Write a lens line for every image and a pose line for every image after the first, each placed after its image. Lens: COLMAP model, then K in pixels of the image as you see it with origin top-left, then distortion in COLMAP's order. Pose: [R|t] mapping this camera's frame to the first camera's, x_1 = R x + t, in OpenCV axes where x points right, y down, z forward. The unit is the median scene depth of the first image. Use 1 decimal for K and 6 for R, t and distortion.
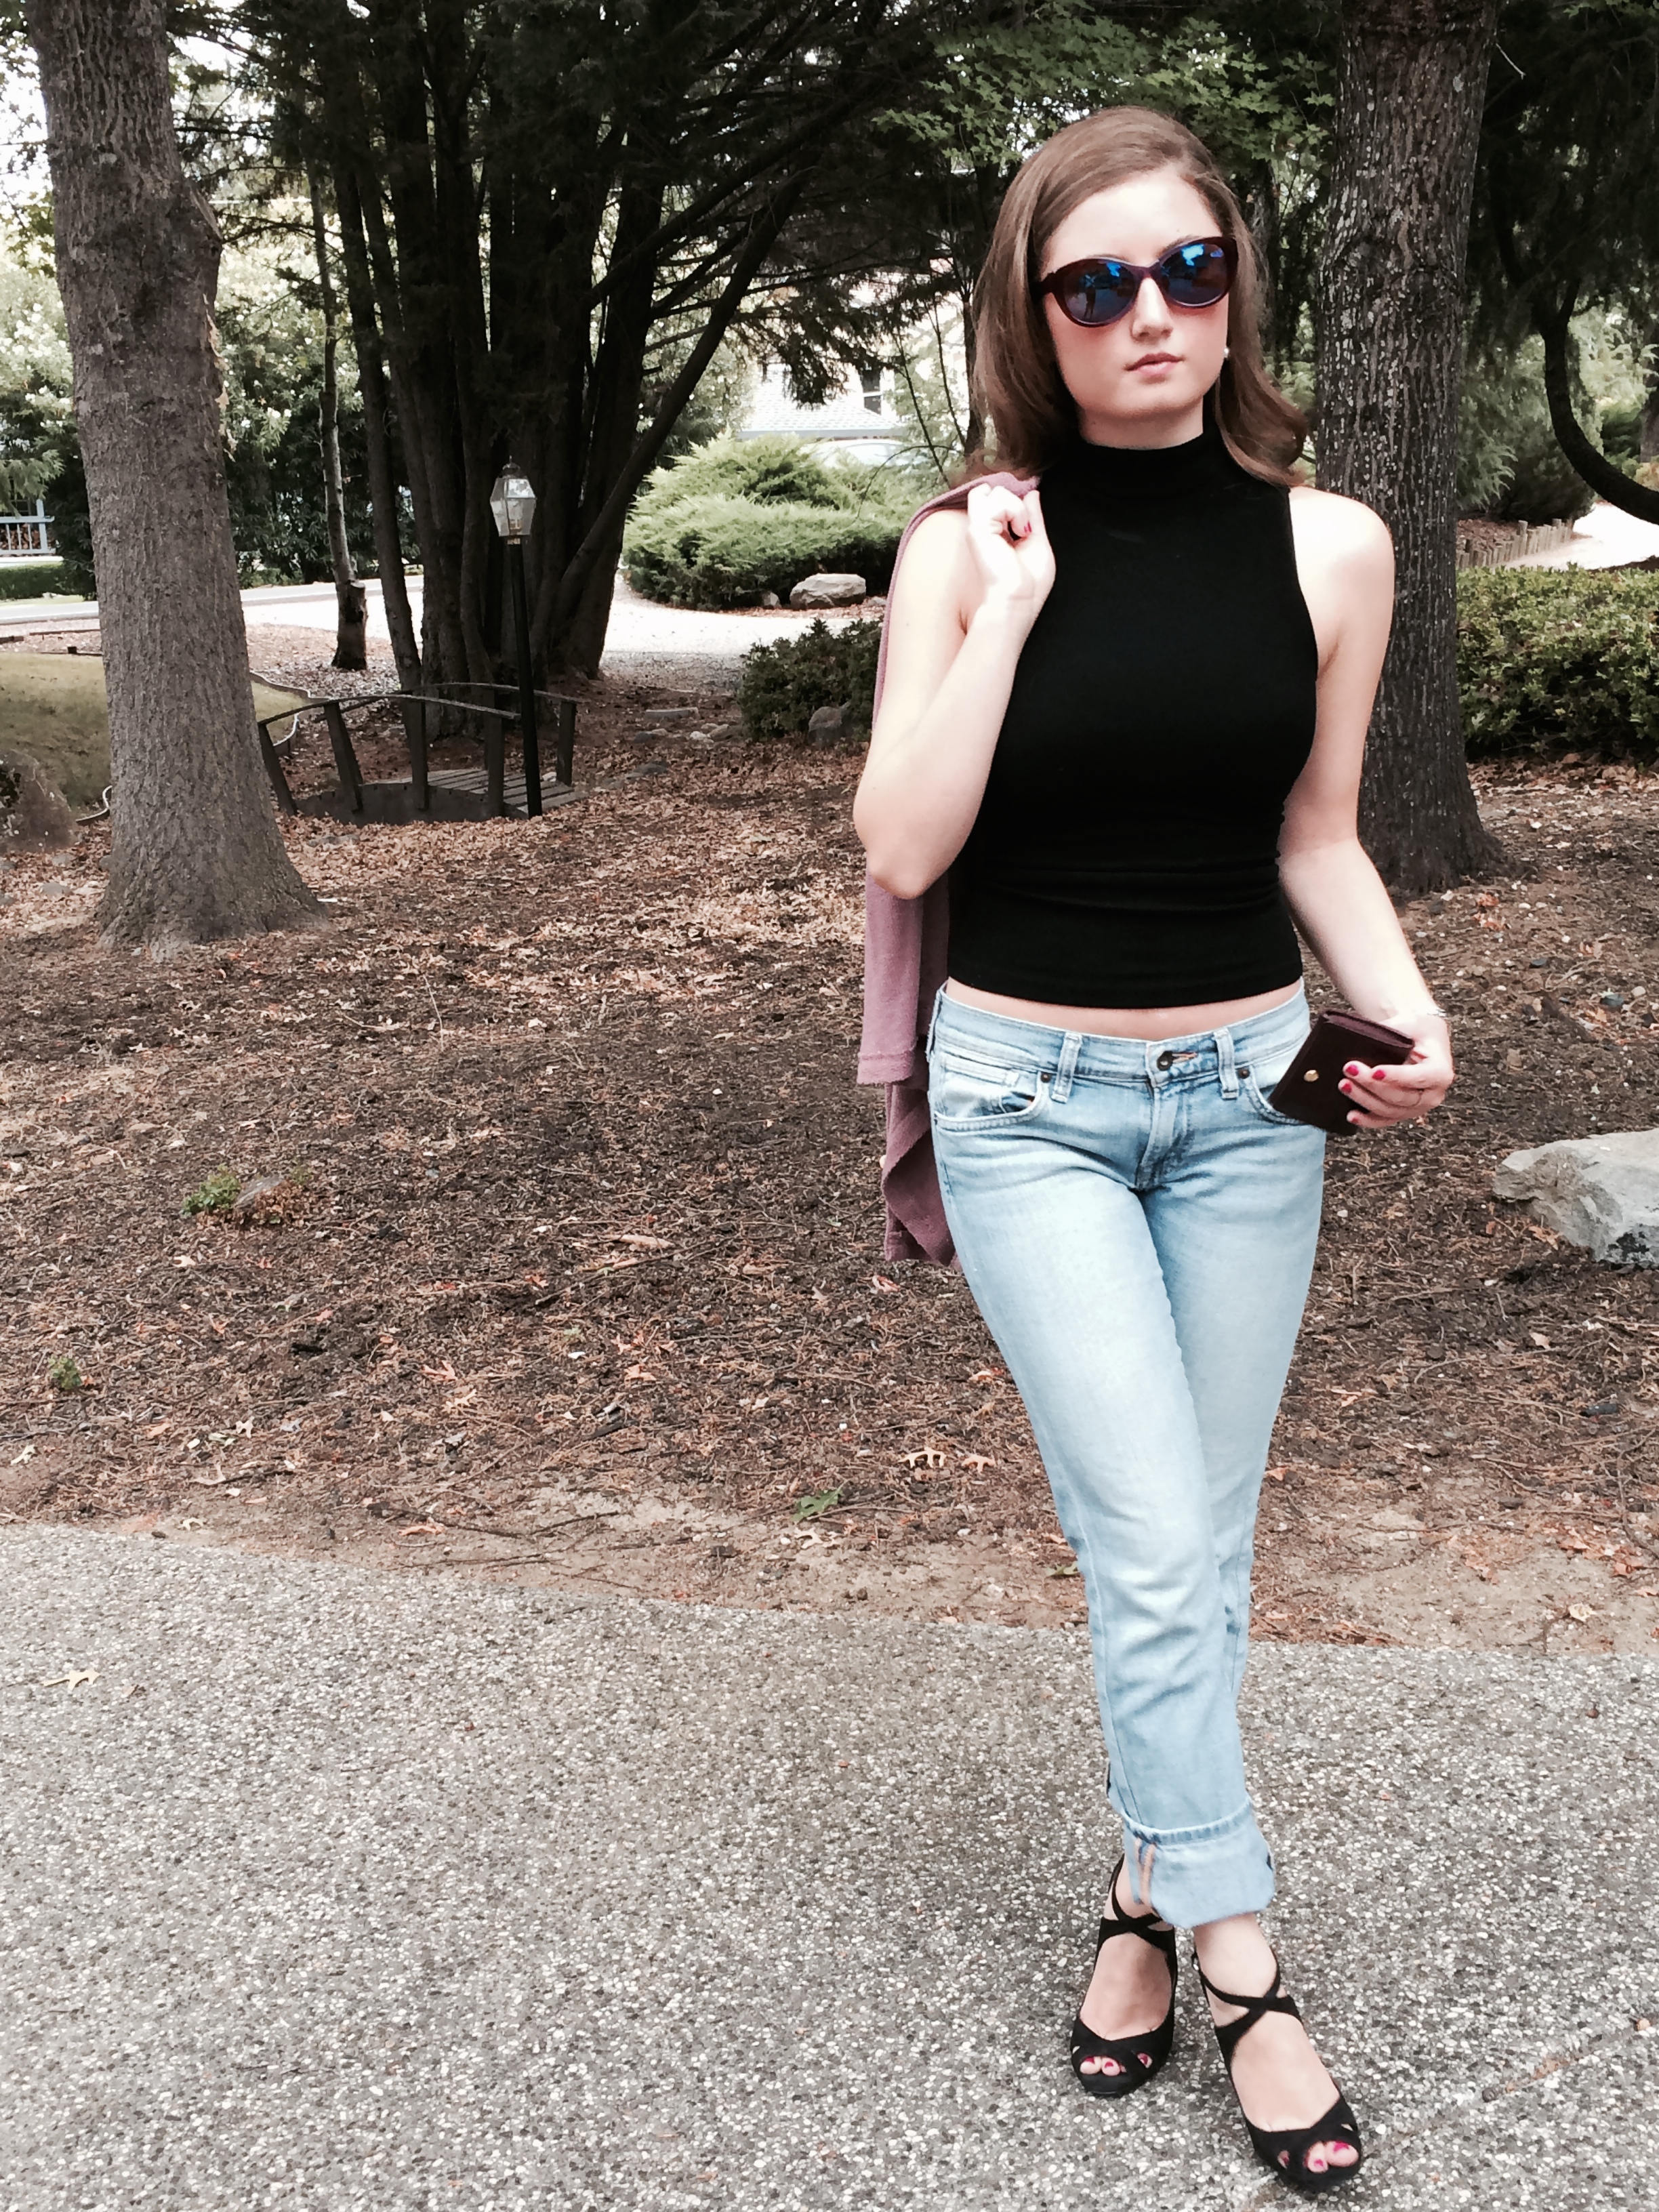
lens RADIAL K [[2466.8, 0, 828.9], [0, 2466.8, 1092.8], [0, 0, 1]] dist [0.057616, 0.000000]
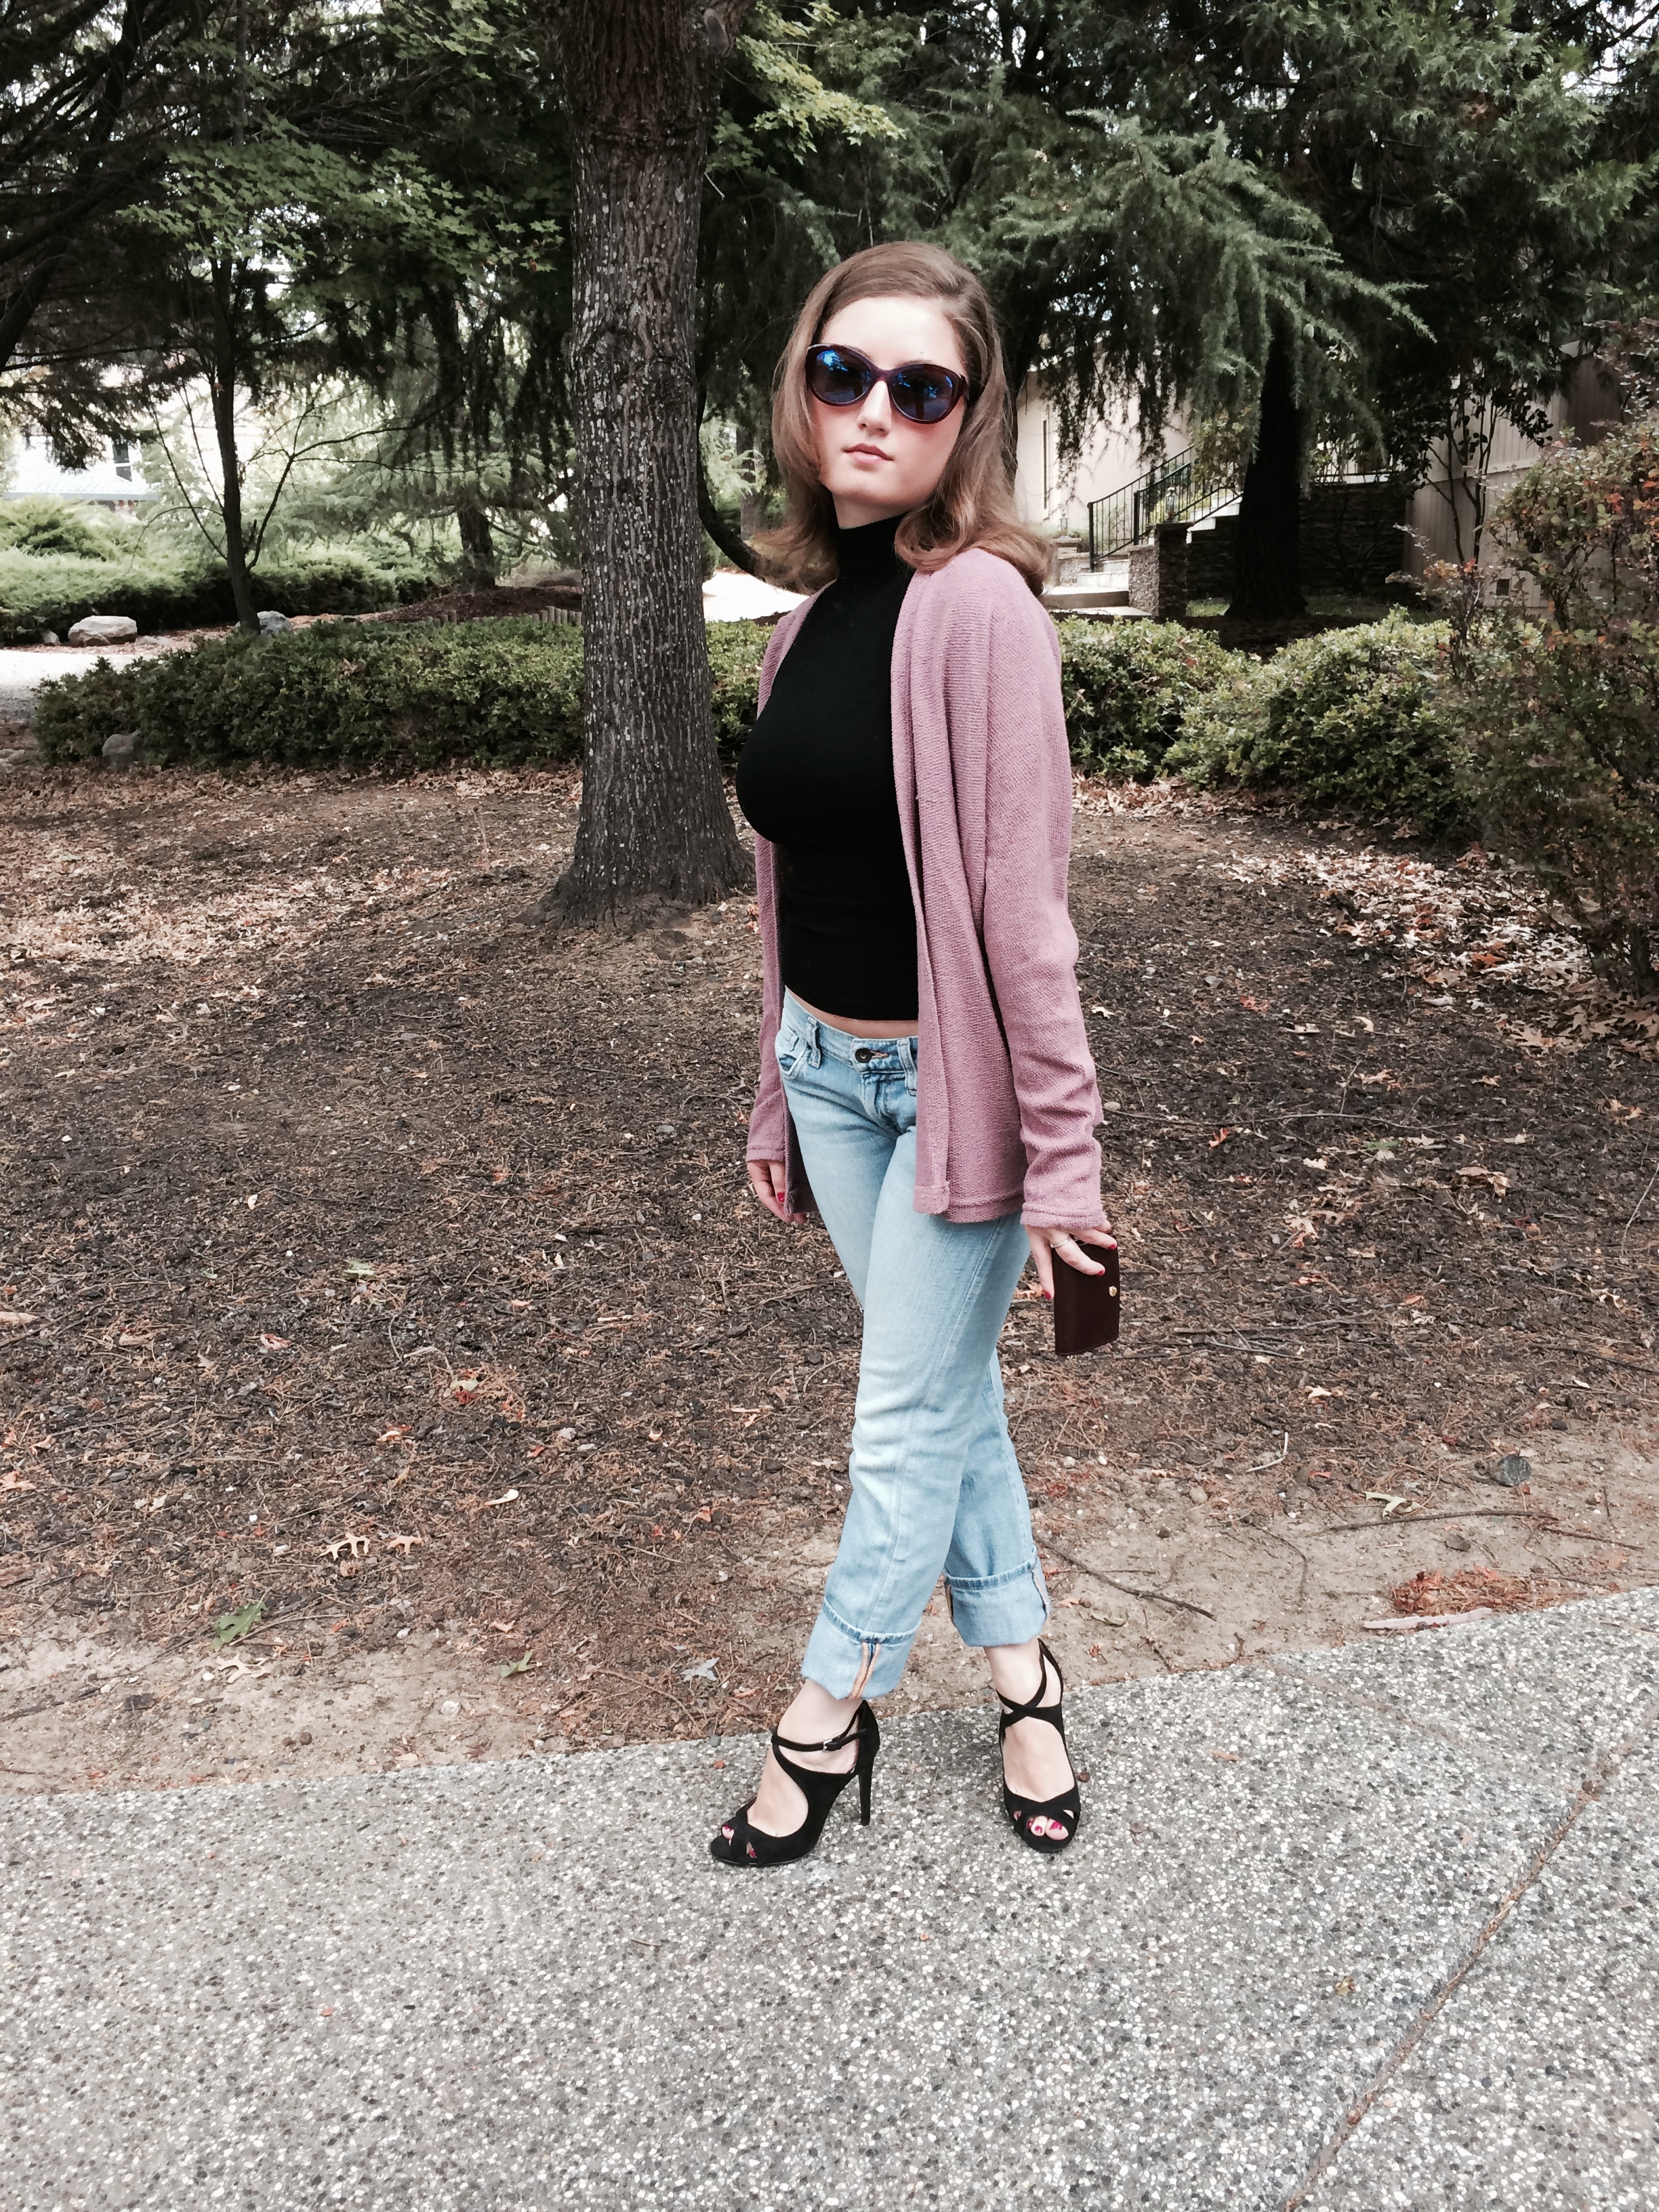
lens RADIAL K [[1875.9, 0, 823.0], [0, 1875.9, 1101.4], [0, 0, 1]] dist [0.084249, -0.112350]
pose [[0.937797, -0.083539, 0.336984, -0.018749], [0.068886, 0.996095, 0.055229, -0.047035], [-0.340282, -0.028580, 0.939889, 0.201084]]
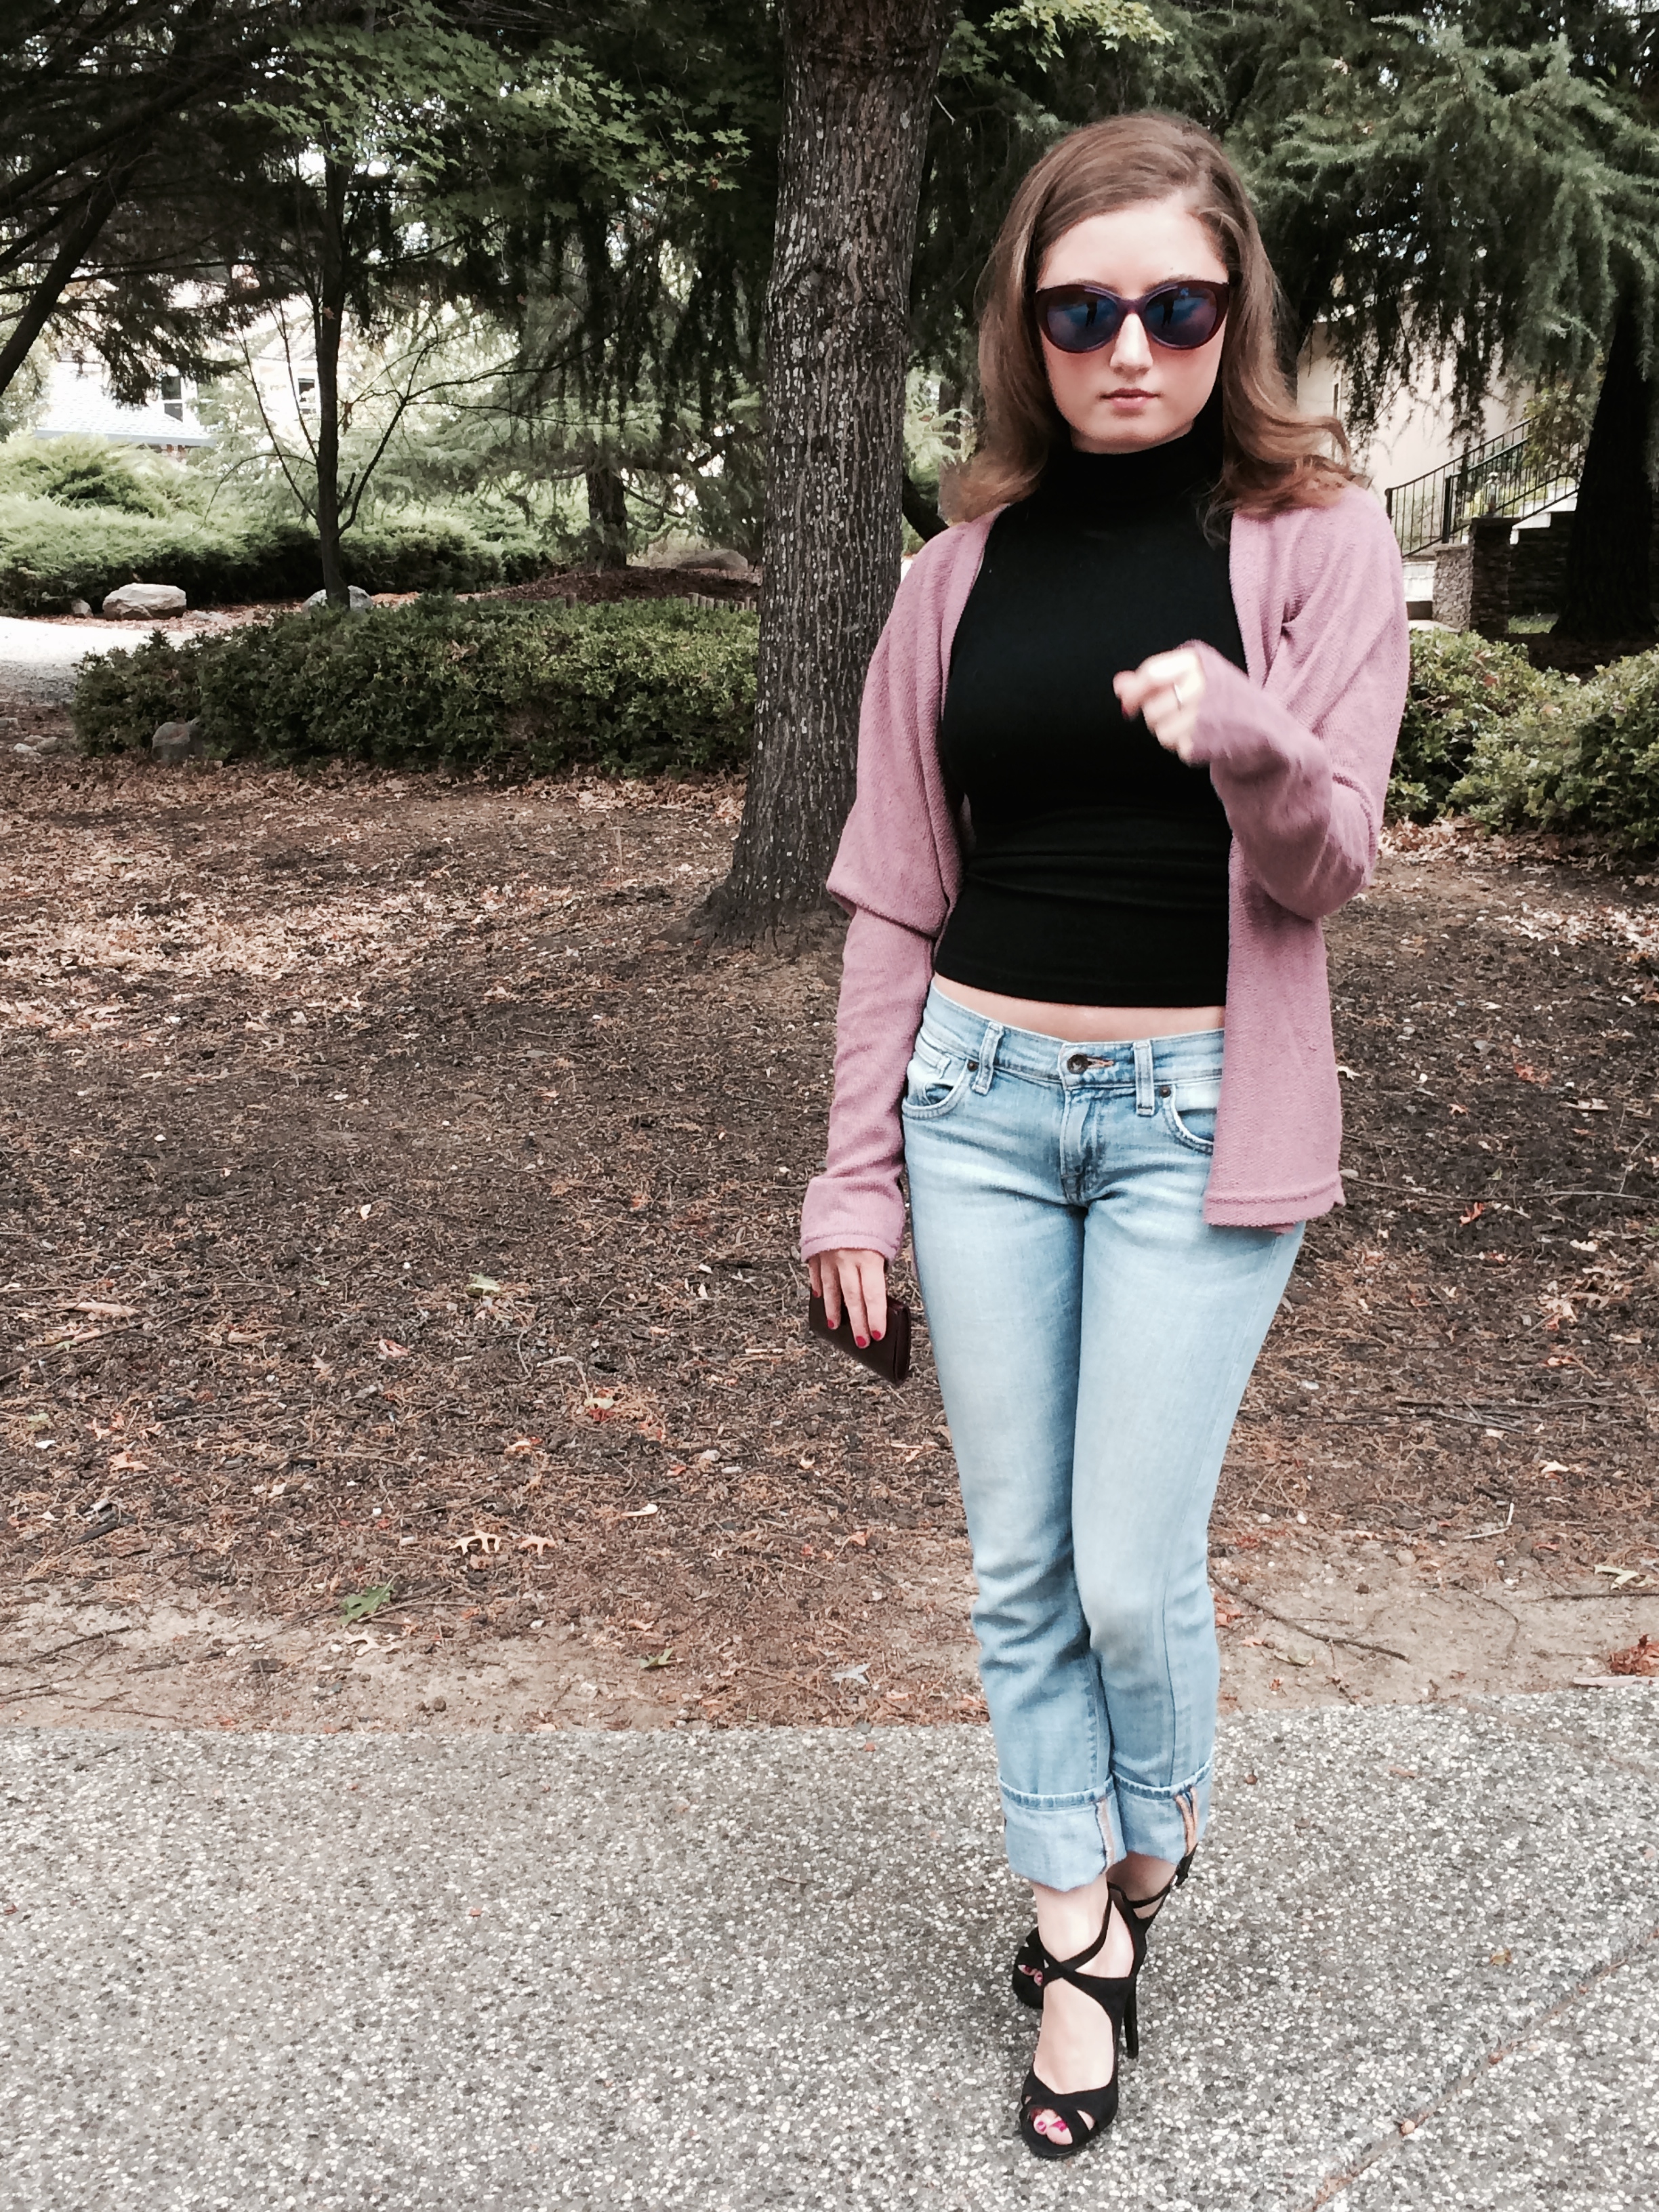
lens RADIAL K [[2466.8, 0, 819.6], [0, 2466.8, 1094.3], [0, 0, 1]] dist [0.057616, 0.000000]
pose [[0.963251, -0.009092, 0.268449, -0.070281], [0.012010, 0.999885, -0.009231, -0.006559], [-0.268334, 0.012116, 0.963250, 0.070610]]
